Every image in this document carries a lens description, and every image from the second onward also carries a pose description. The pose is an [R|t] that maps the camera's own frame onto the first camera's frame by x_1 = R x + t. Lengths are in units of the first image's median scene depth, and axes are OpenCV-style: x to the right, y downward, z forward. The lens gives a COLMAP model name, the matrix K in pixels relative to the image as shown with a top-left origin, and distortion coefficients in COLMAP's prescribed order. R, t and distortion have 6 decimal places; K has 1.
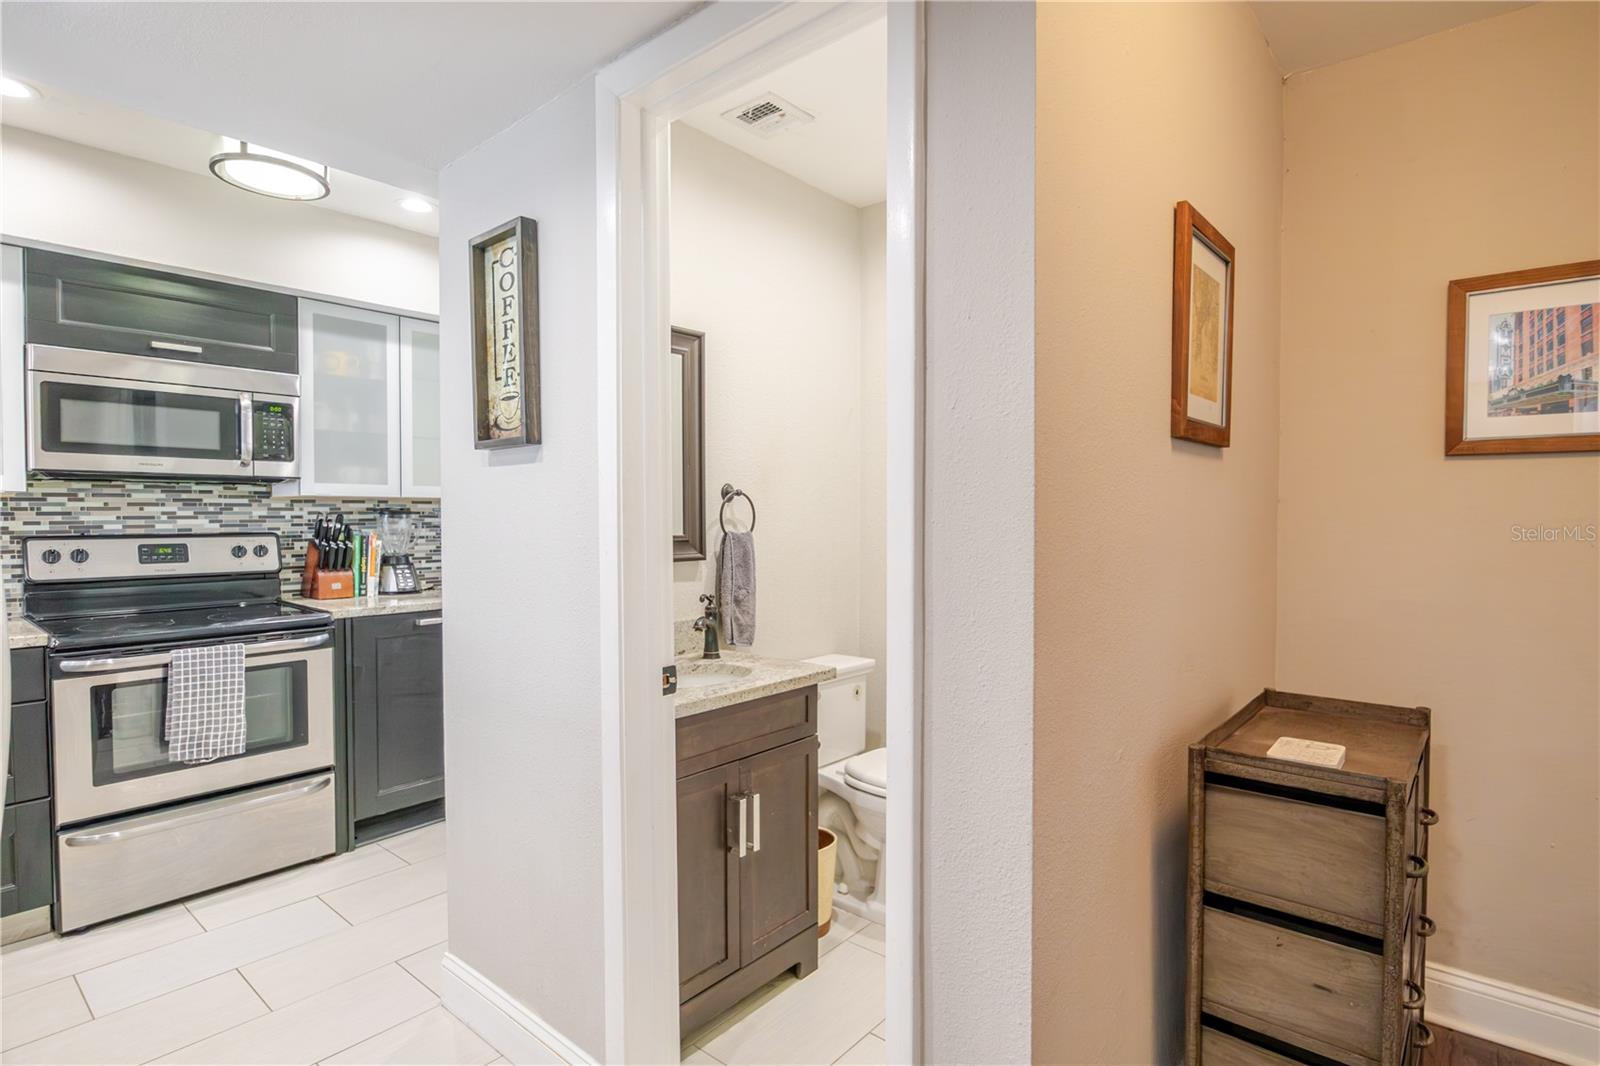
lens RADIAL K [[802.1, 0, 815.0], [0, 802.1, 533.4], [0, 0, 1]] dist [-0.009068, -0.000098]
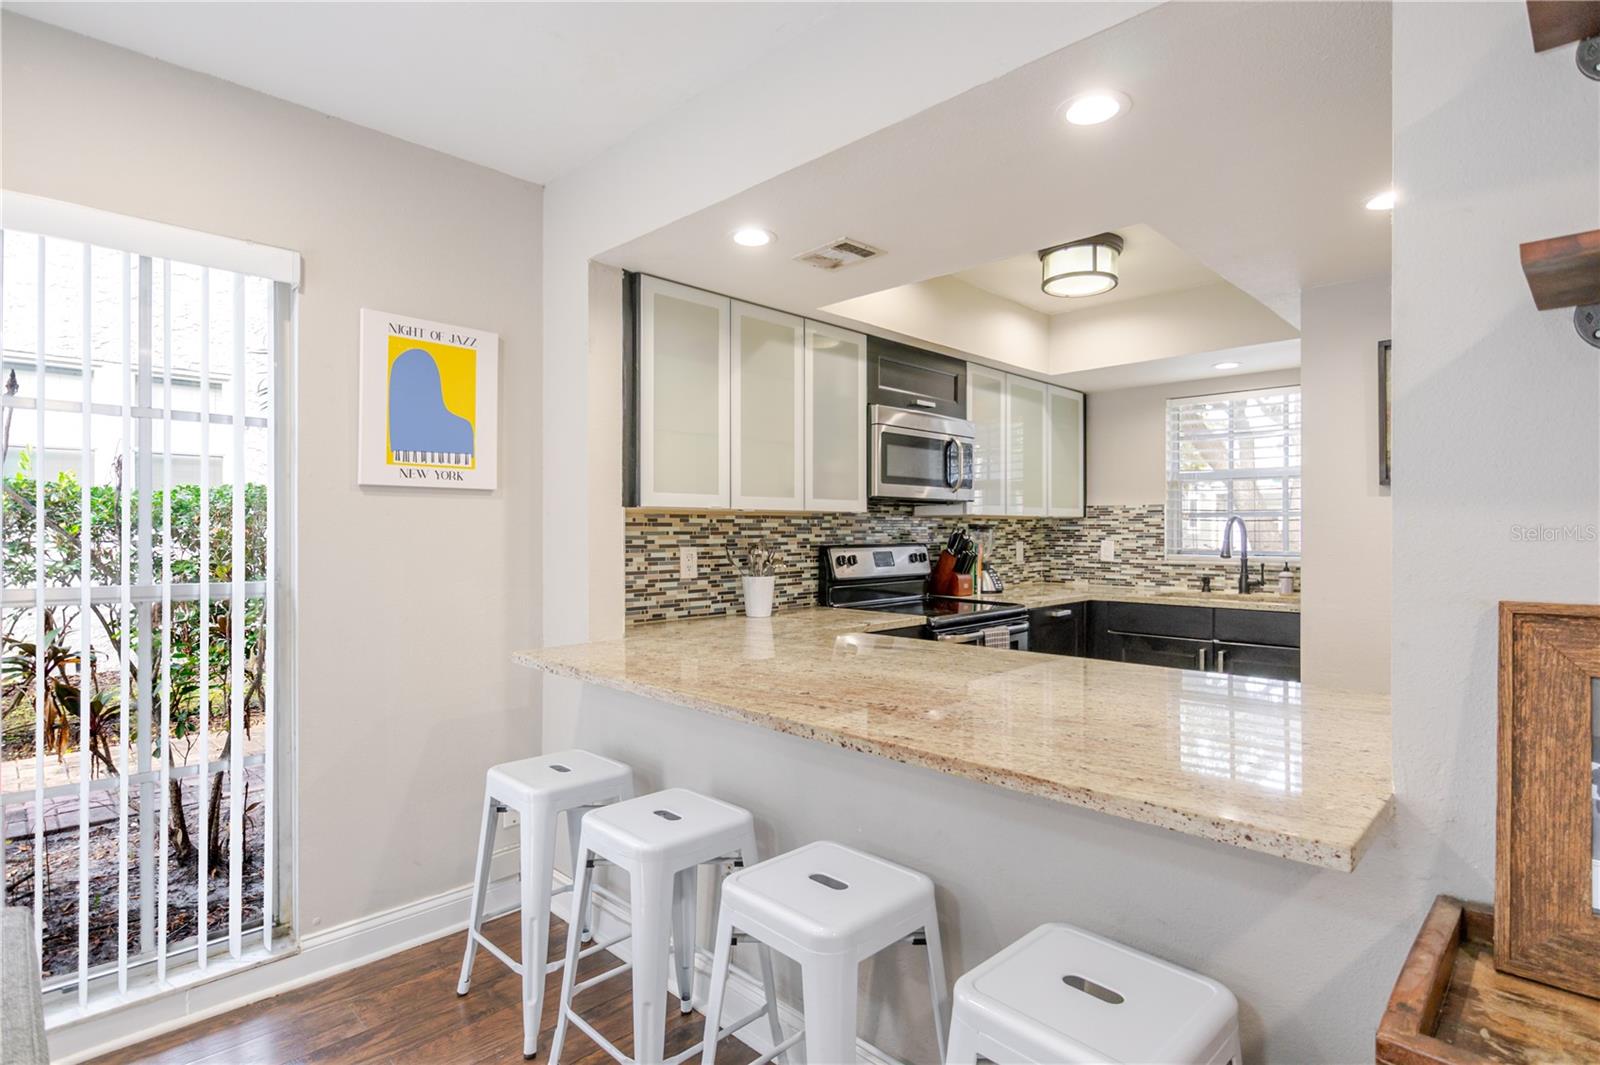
lens RADIAL K [[802.1, 0, 807.3], [0, 802.1, 529.9], [0, 0, 1]] dist [-0.009068, -0.000098]
pose [[0.996403, 0.006343, -0.084499, -0.944913], [-0.007706, 0.999845, -0.015816, -0.001281], [0.084386, 0.016411, 0.996298, -0.363723]]
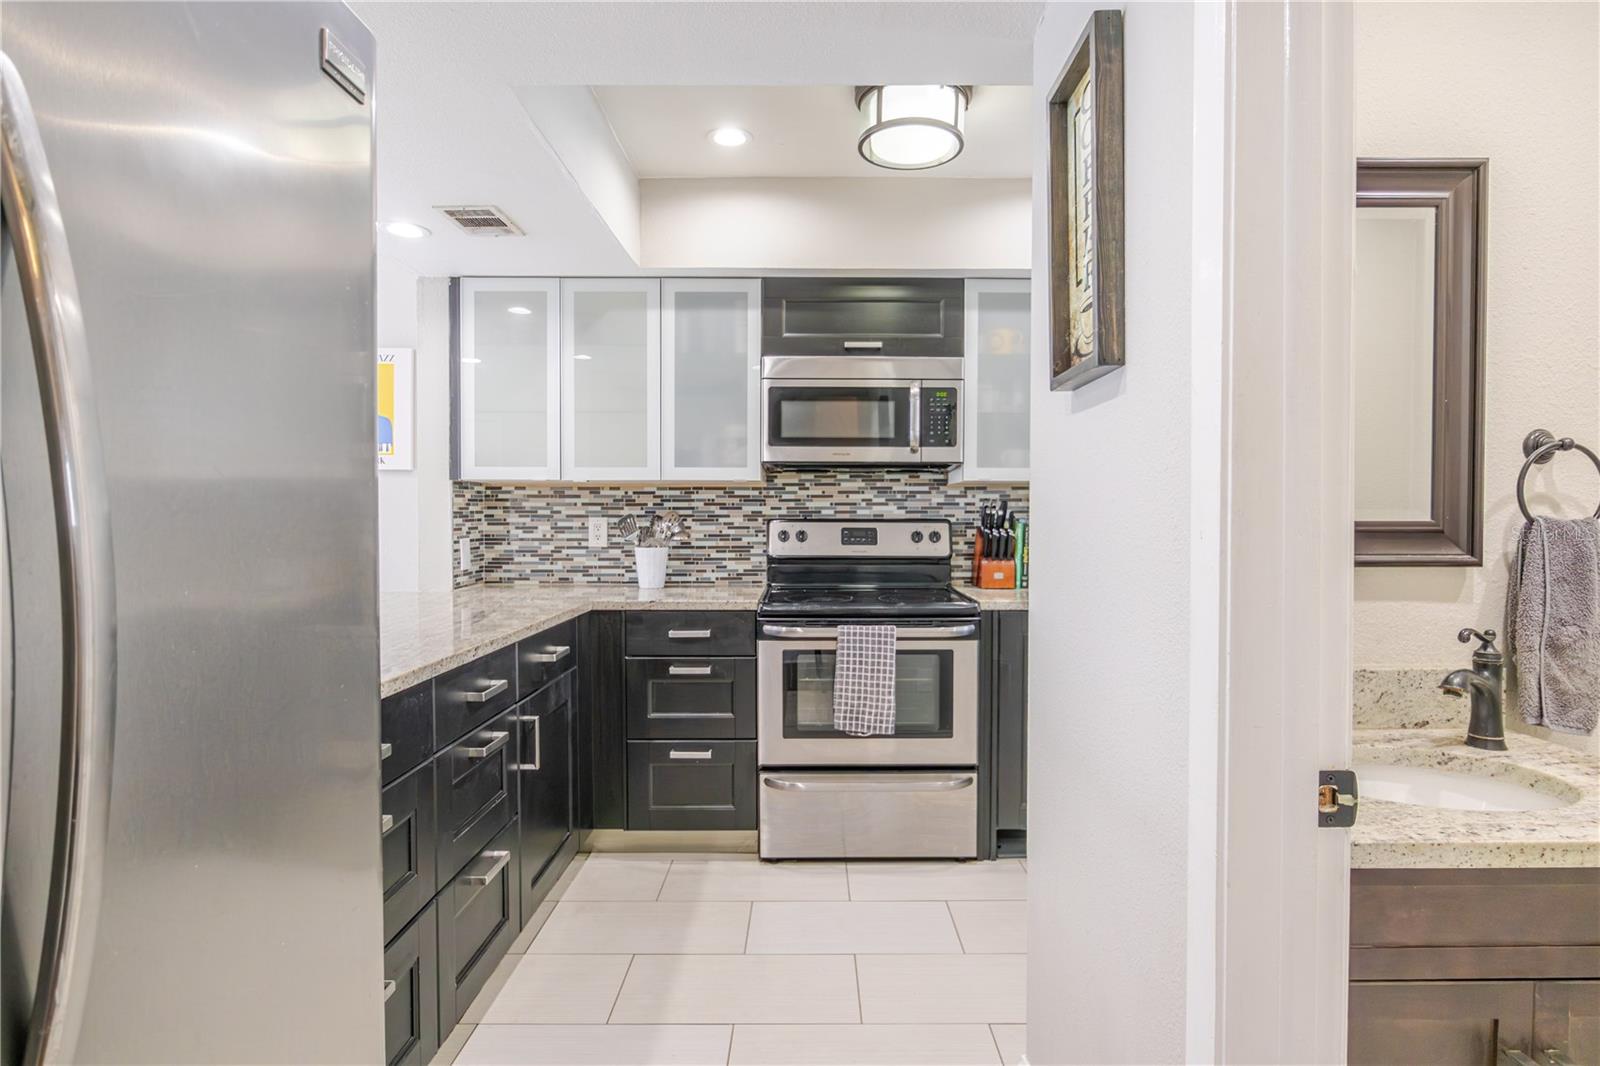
lens RADIAL K [[802.1, 0, 809.4], [0, 802.1, 532.7], [0, 0, 1]] dist [-0.009068, -0.000098]
pose [[0.639651, 0.019701, -0.768413, -0.009162], [-0.019946, 0.999760, 0.009028, 0.013159], [0.768406, 0.009552, 0.639891, 0.269271]]
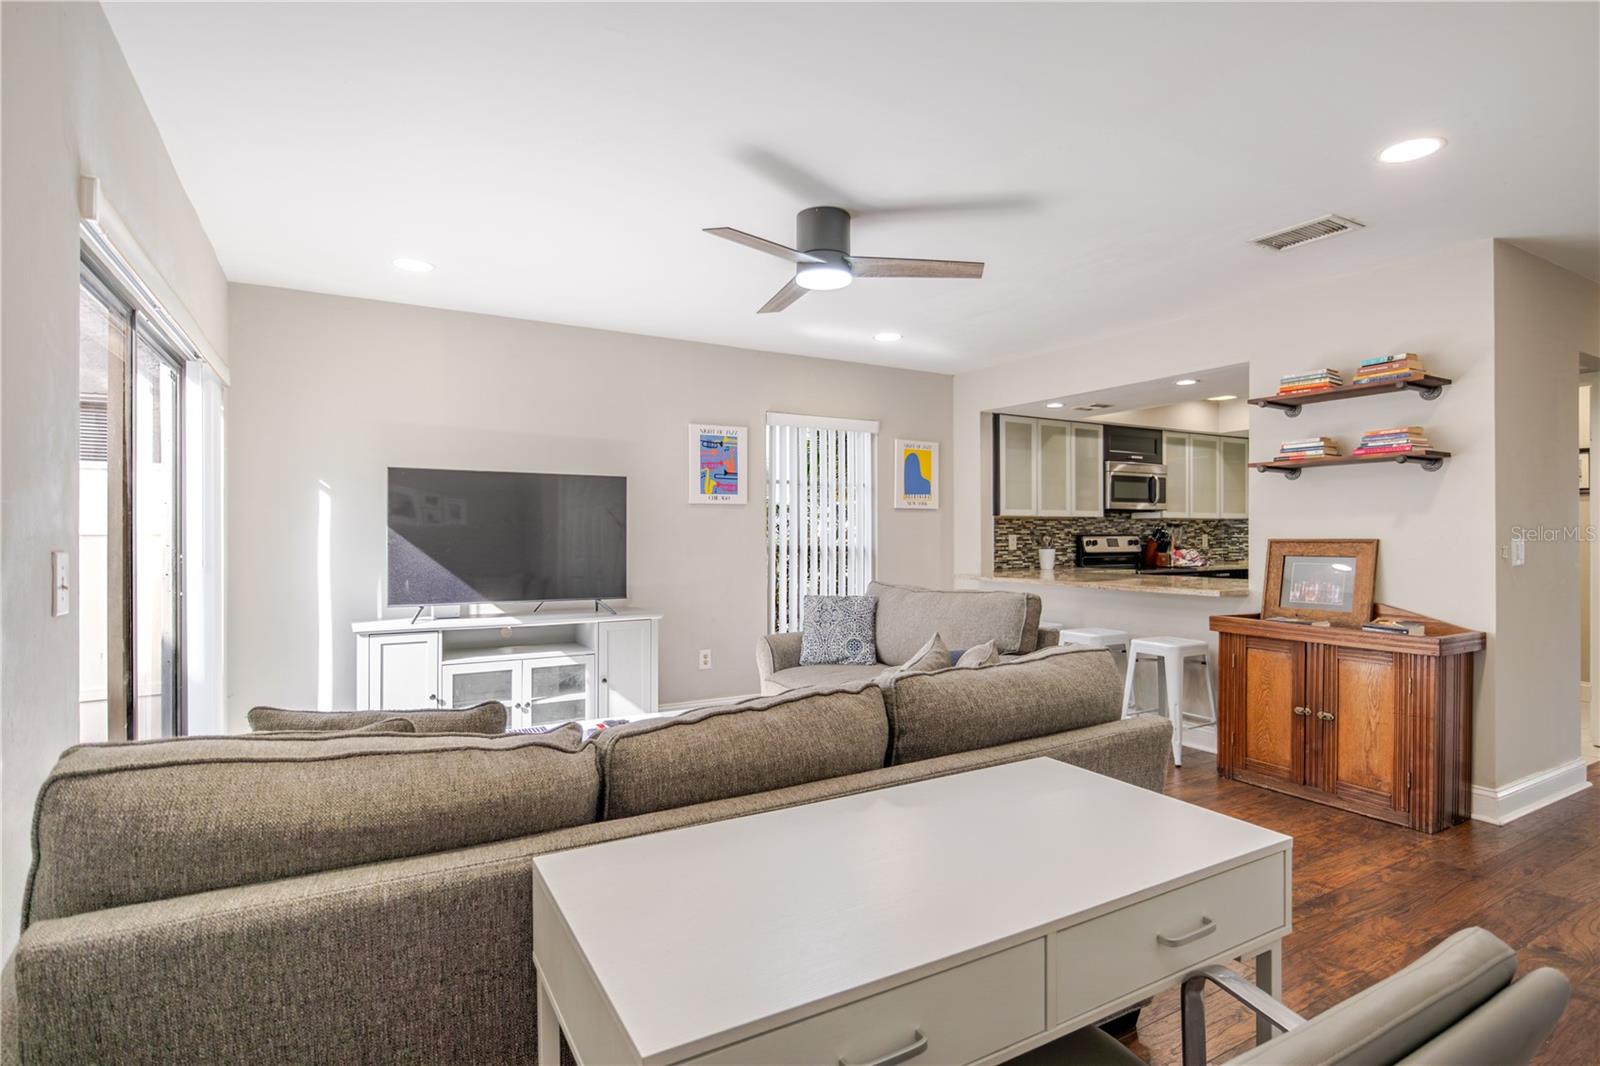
lens RADIAL K [[802.1, 0, 809.7], [0, 802.1, 534.9], [0, 0, 1]] dist [-0.009068, -0.000098]
pose [[0.938959, 0.004125, -0.344004, -0.959341], [-0.008779, 0.999890, -0.011972, 0.043560], [0.343917, 0.014261, 0.938892, -1.750573]]
